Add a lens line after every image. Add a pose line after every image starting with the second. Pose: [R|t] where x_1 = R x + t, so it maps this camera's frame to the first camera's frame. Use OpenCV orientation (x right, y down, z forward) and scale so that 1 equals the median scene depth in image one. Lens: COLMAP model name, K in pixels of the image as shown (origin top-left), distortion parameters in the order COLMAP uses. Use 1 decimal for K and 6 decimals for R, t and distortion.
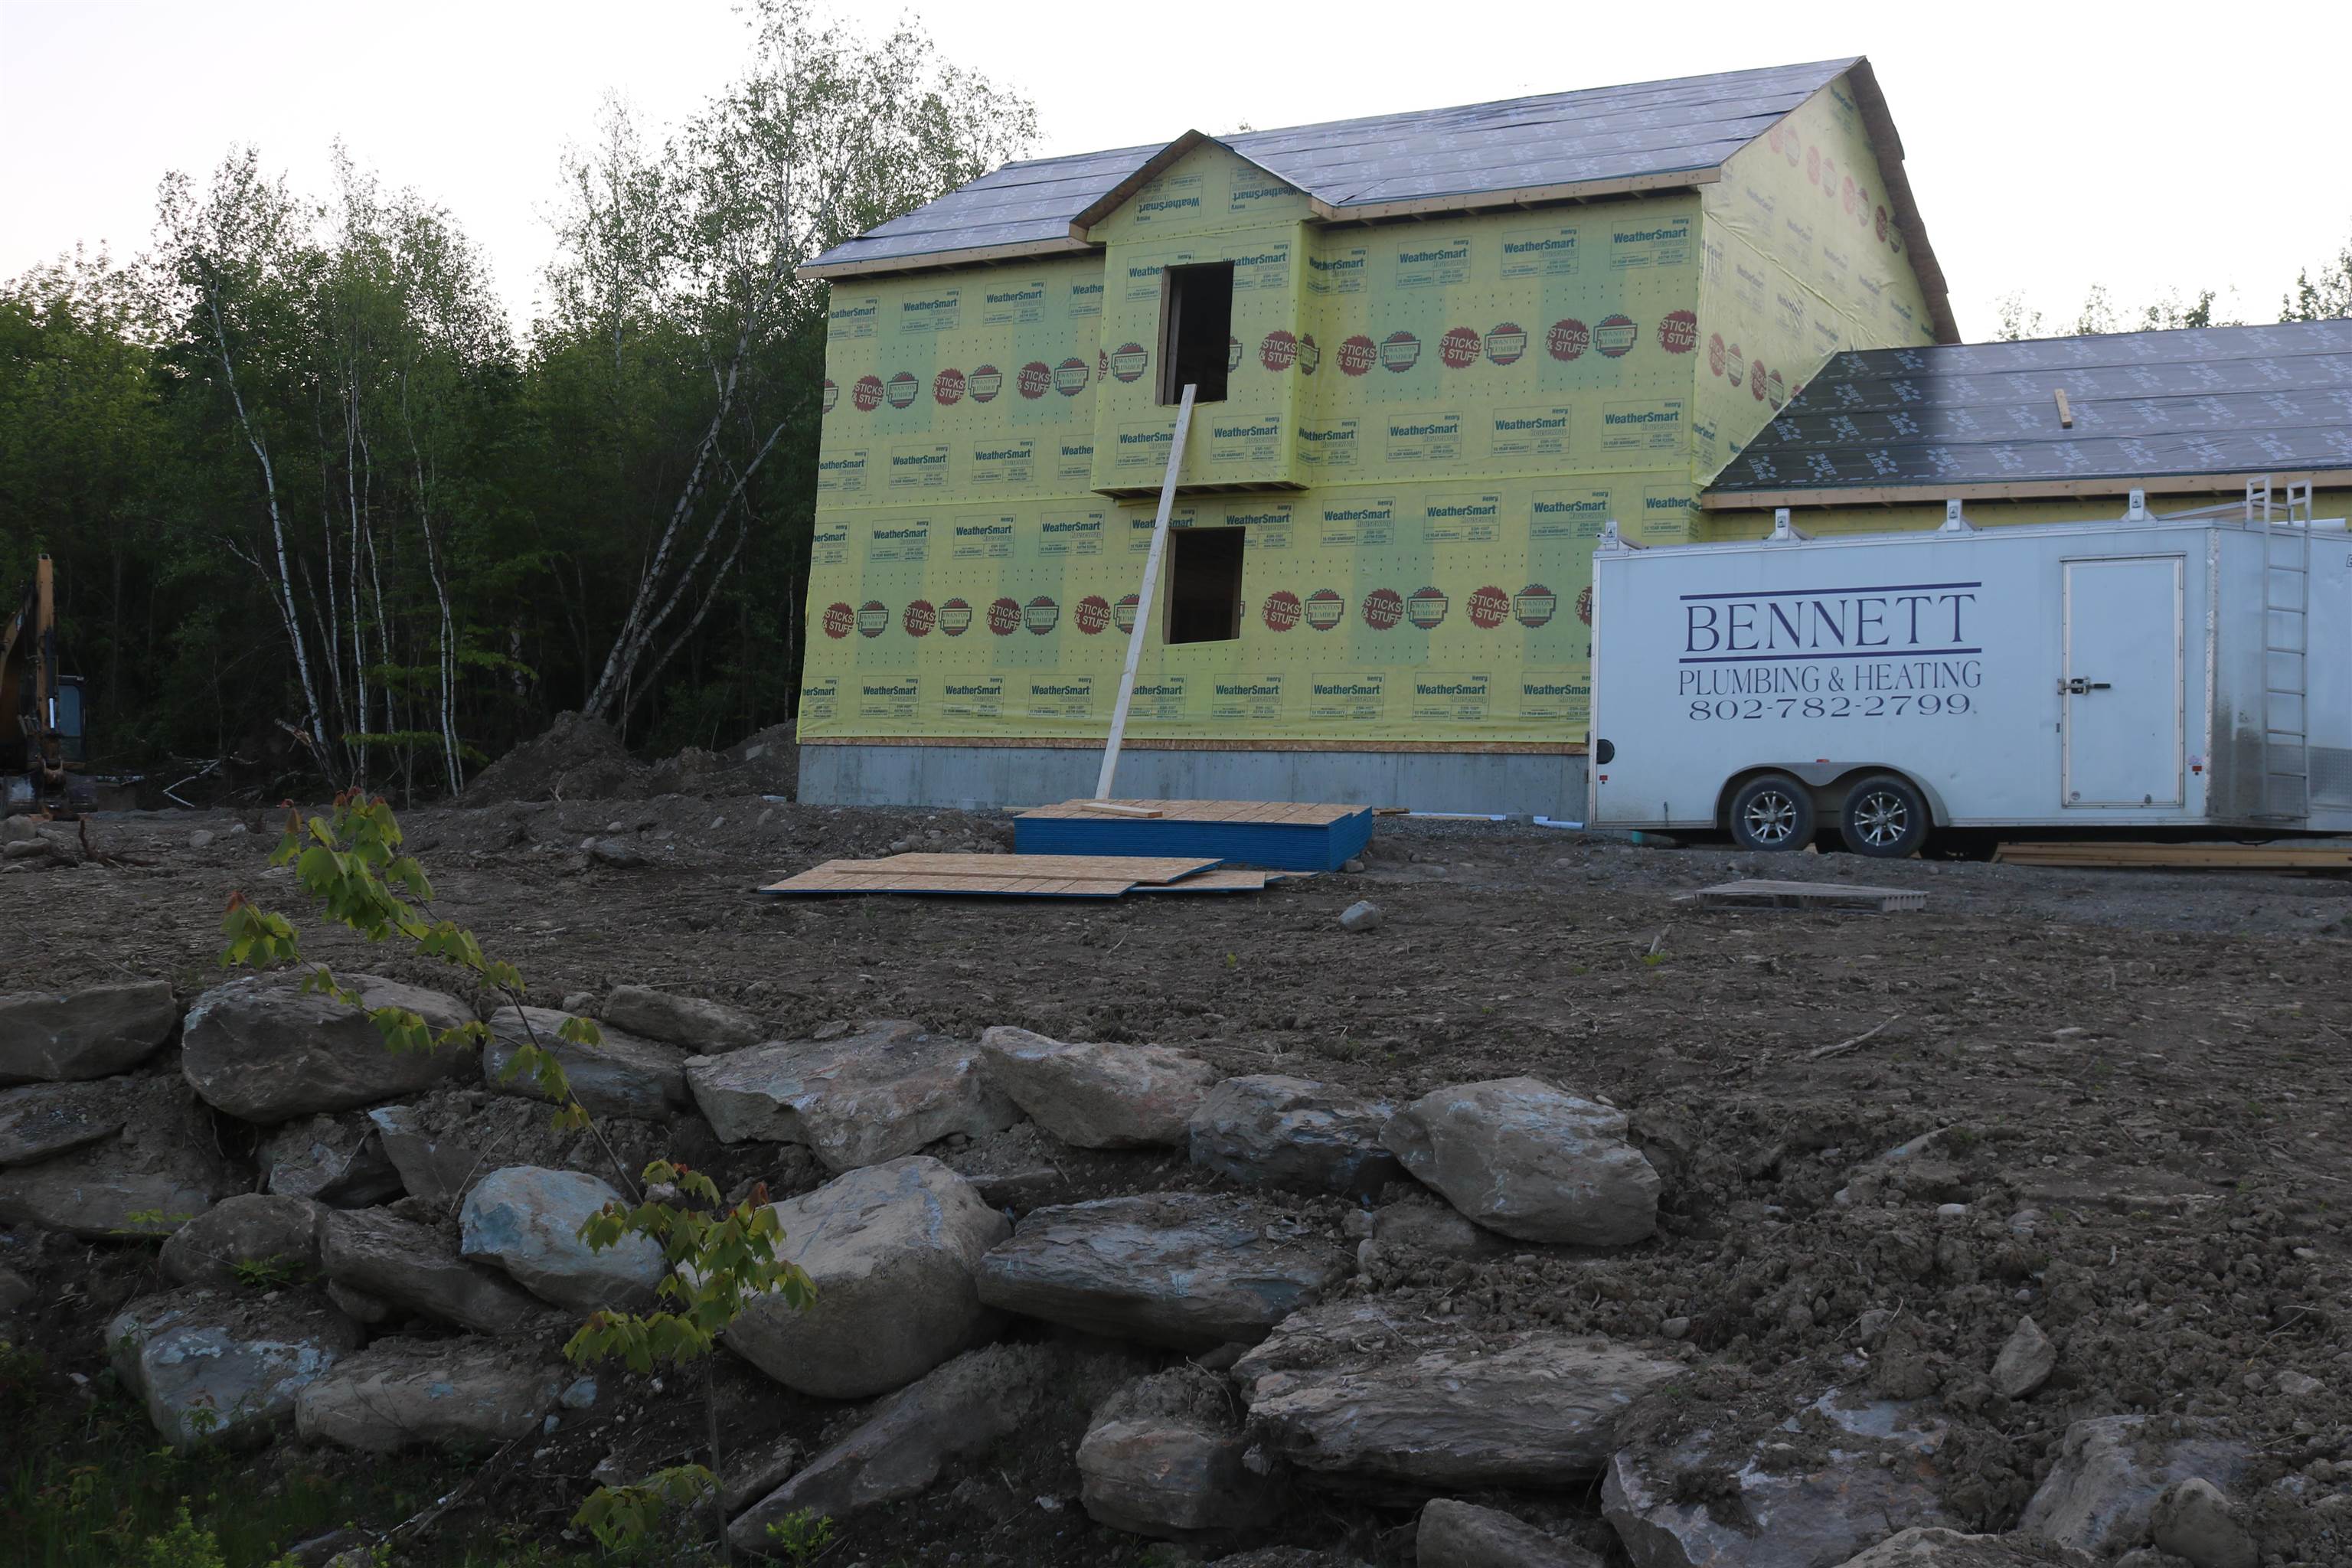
lens RADIAL K [[2702.8, 0, 1176.0], [0, 2702.8, 784.0], [0, 0, 1]] dist [-0.077722, 0.037610]
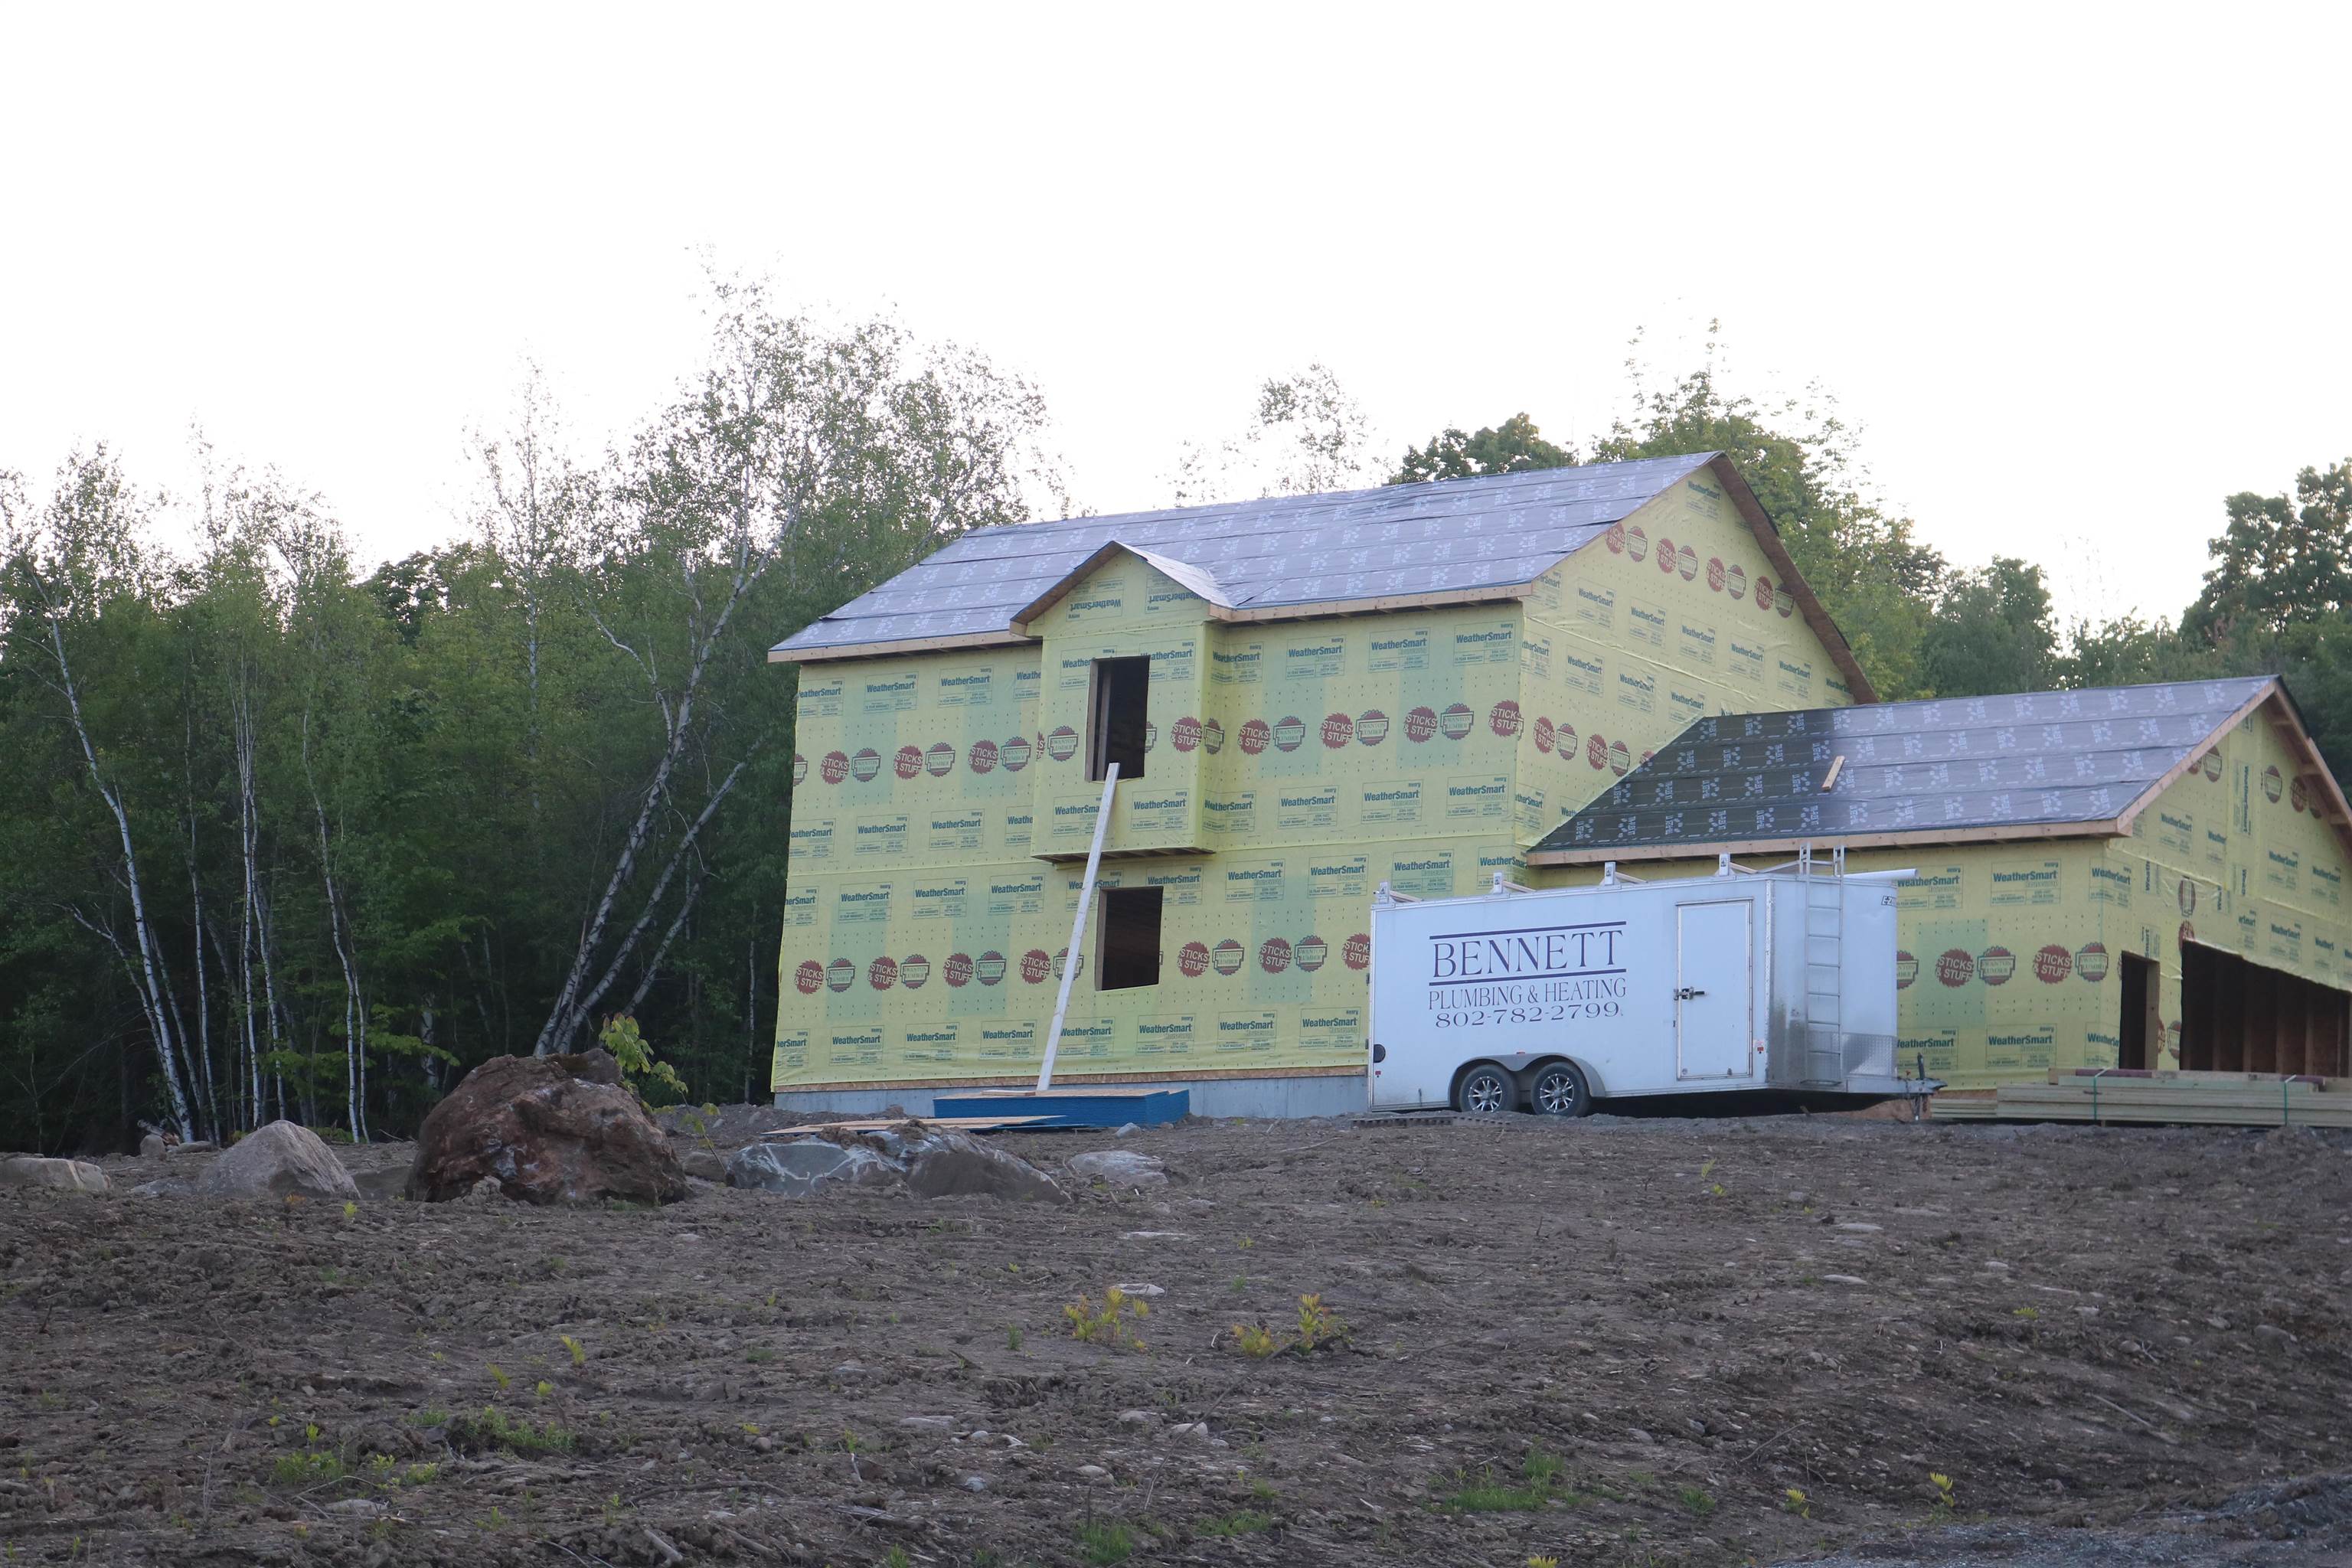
lens RADIAL K [[4597.2, 0, 1176.0], [0, 4597.2, 784.0], [0, 0, 1]] dist [-0.049563, 0.193882]
pose [[0.998877, -0.019105, -0.043352, 0.115020], [0.014175, 0.993687, -0.111289, 0.077526], [0.045205, 0.110549, 0.992842, -0.926505]]
